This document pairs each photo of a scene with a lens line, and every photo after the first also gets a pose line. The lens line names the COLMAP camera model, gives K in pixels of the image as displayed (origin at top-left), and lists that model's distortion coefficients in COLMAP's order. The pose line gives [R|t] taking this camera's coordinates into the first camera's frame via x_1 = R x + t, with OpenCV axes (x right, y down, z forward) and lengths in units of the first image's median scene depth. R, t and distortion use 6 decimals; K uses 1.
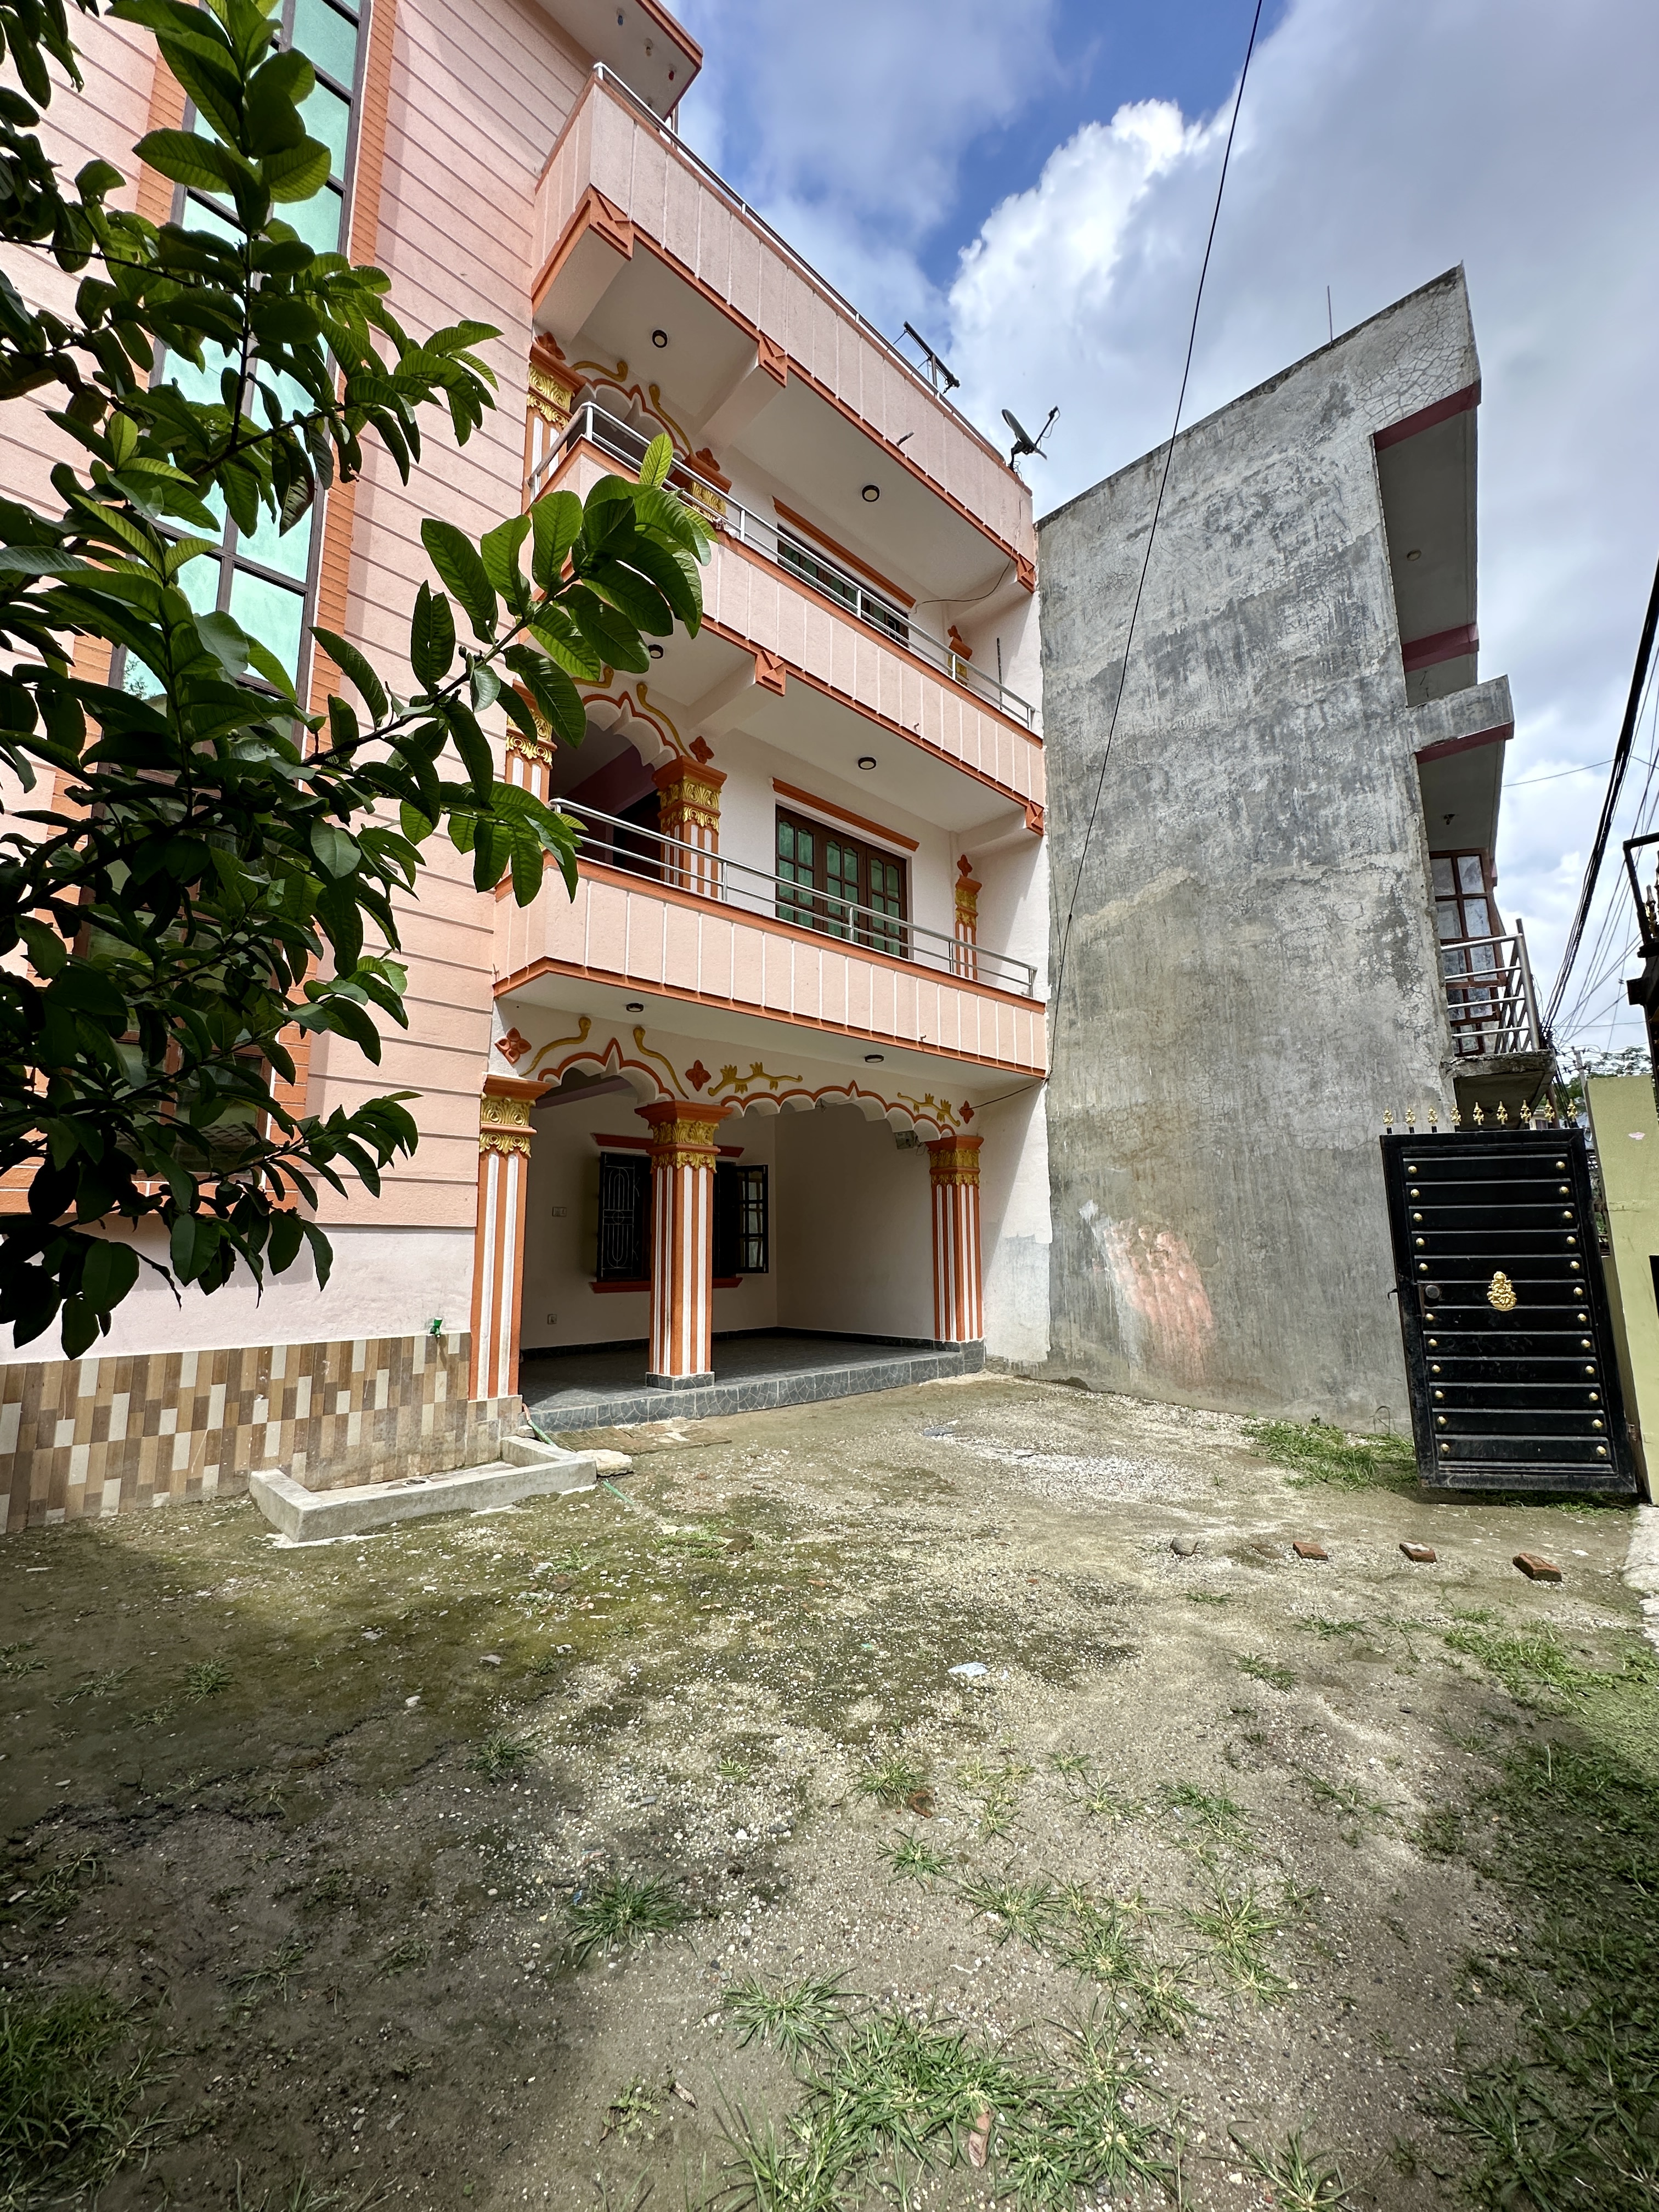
lens RADIAL K [[896.6, 0, 836.8], [0, 896.6, 1099.7], [0, 0, 1]] dist [0.003580, 0.001316]
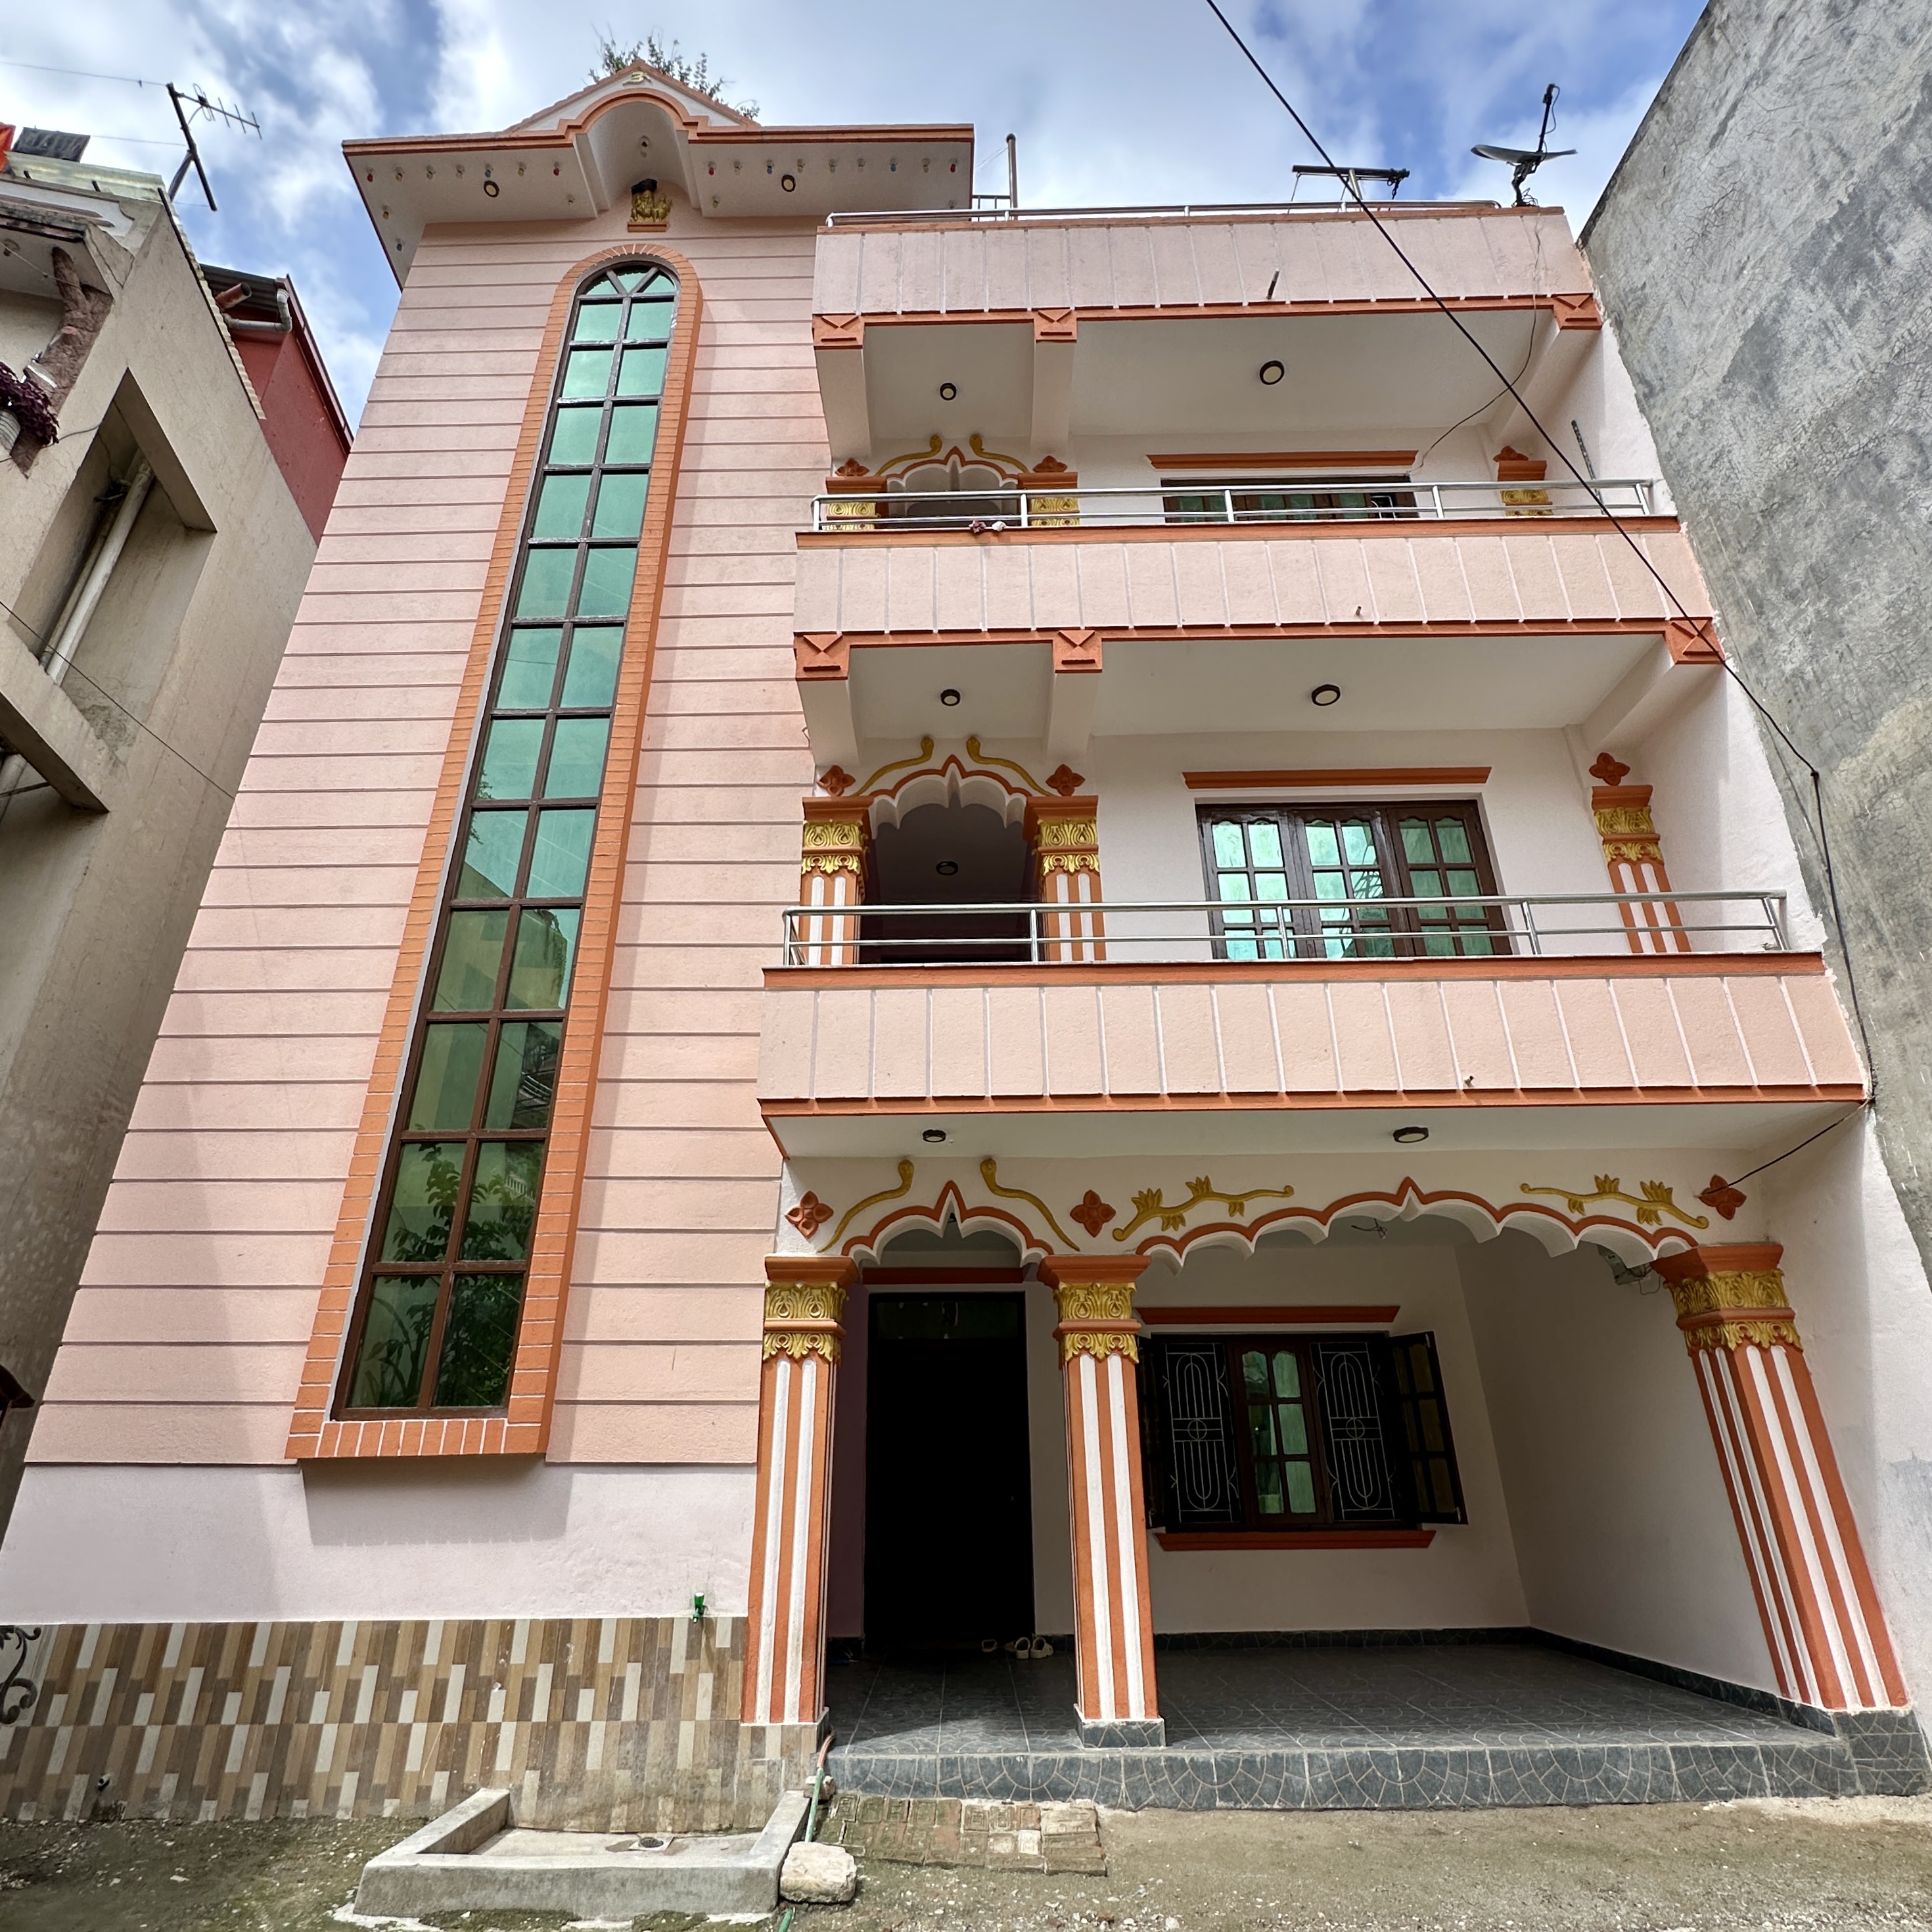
lens RADIAL K [[1101.6, 0, 988.5], [0, 1101.6, 990.5], [0, 0, 1]] dist [0.006451, -0.004290]
pose [[0.722845, -0.286306, -0.628907, 0.350865], [0.118114, 0.947925, -0.295781, 0.048978], [0.680841, 0.139521, 0.719020, 0.319468]]
